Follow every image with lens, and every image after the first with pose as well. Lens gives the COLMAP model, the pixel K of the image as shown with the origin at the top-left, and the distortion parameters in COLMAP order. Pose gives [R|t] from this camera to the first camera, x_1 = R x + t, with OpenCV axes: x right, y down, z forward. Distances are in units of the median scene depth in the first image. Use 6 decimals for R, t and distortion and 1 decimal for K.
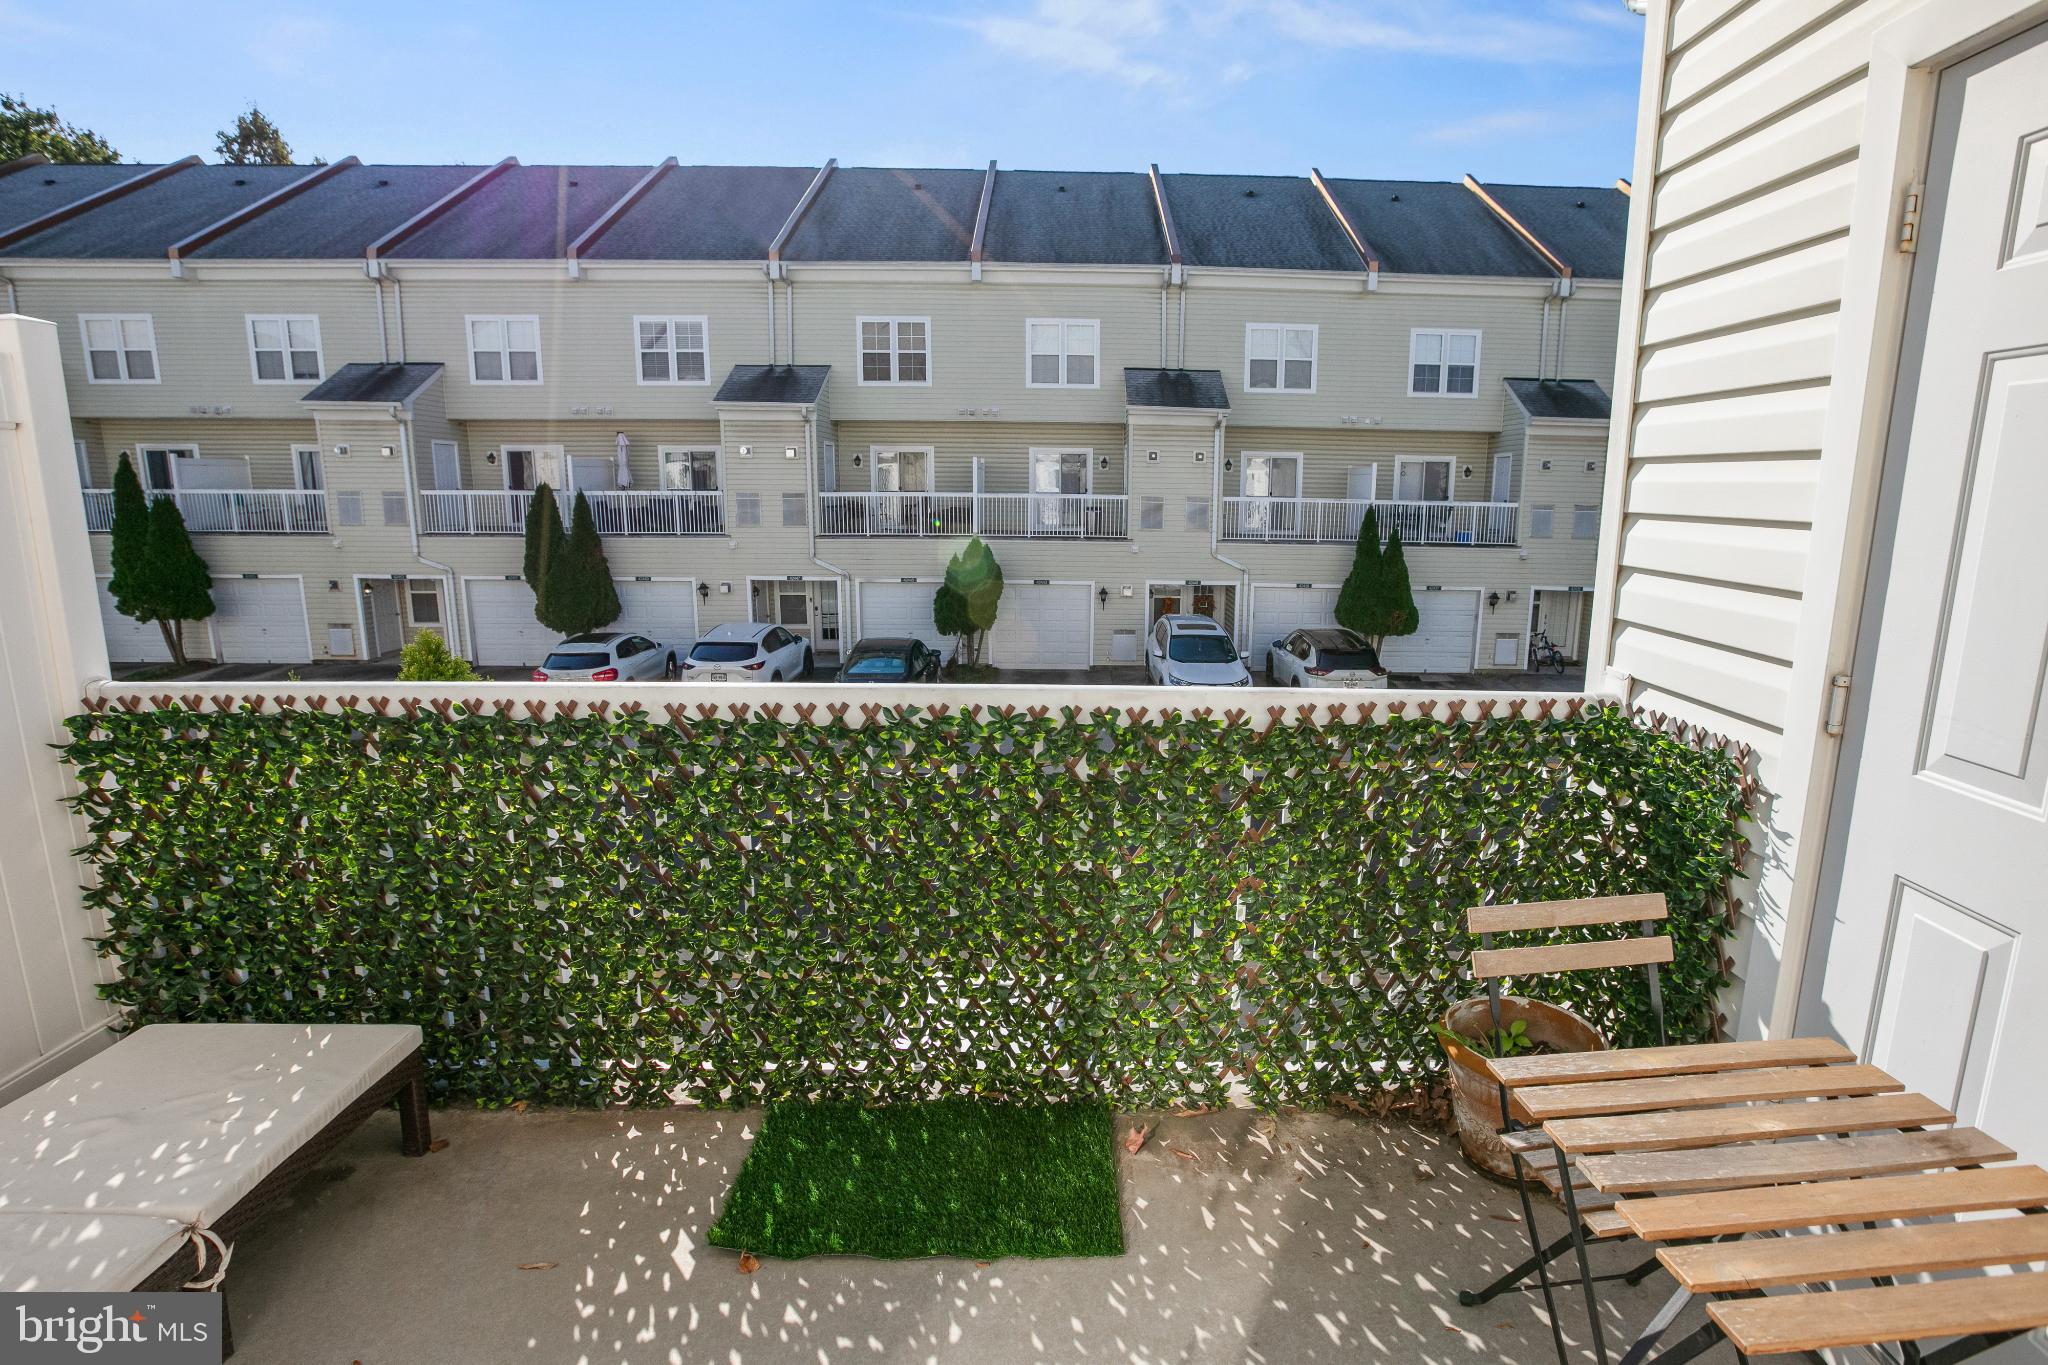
lens RADIAL K [[946.2, 0, 1030.2], [0, 946.2, 677.9], [0, 0, 1]] dist [-0.046733, 0.011771]
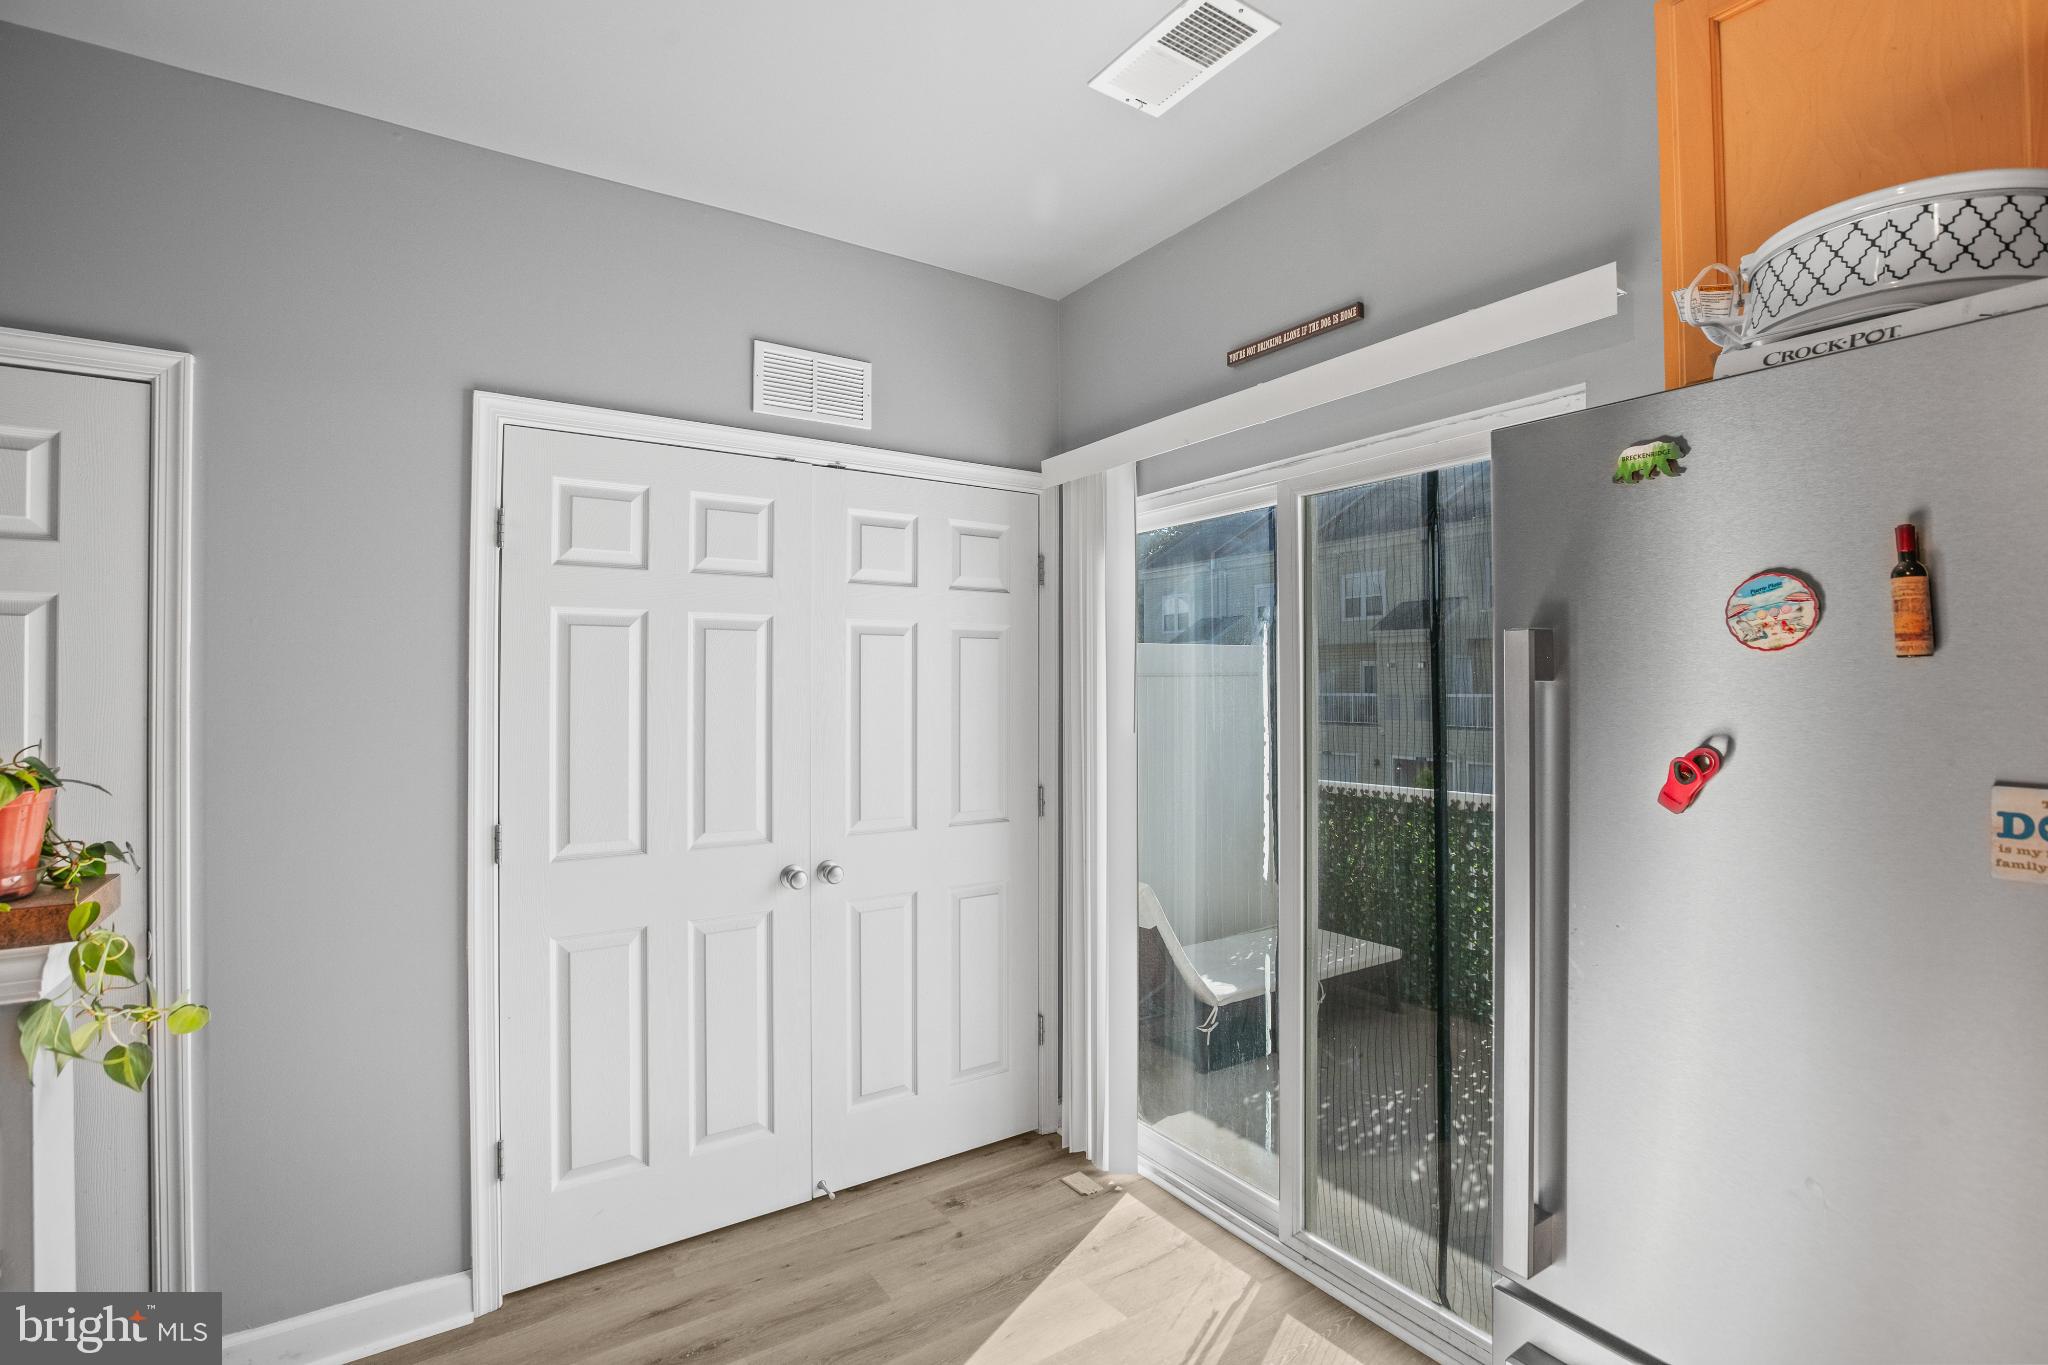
lens RADIAL K [[946.2, 0, 1027.0], [0, 946.2, 686.0], [0, 0, 1]] dist [-0.046733, 0.011771]
pose [[0.543534, -0.019345, -0.839164, 0.652057], [-0.149421, 0.981537, -0.119408, 0.162332], [0.825981, 0.190291, 0.530608, -0.914786]]
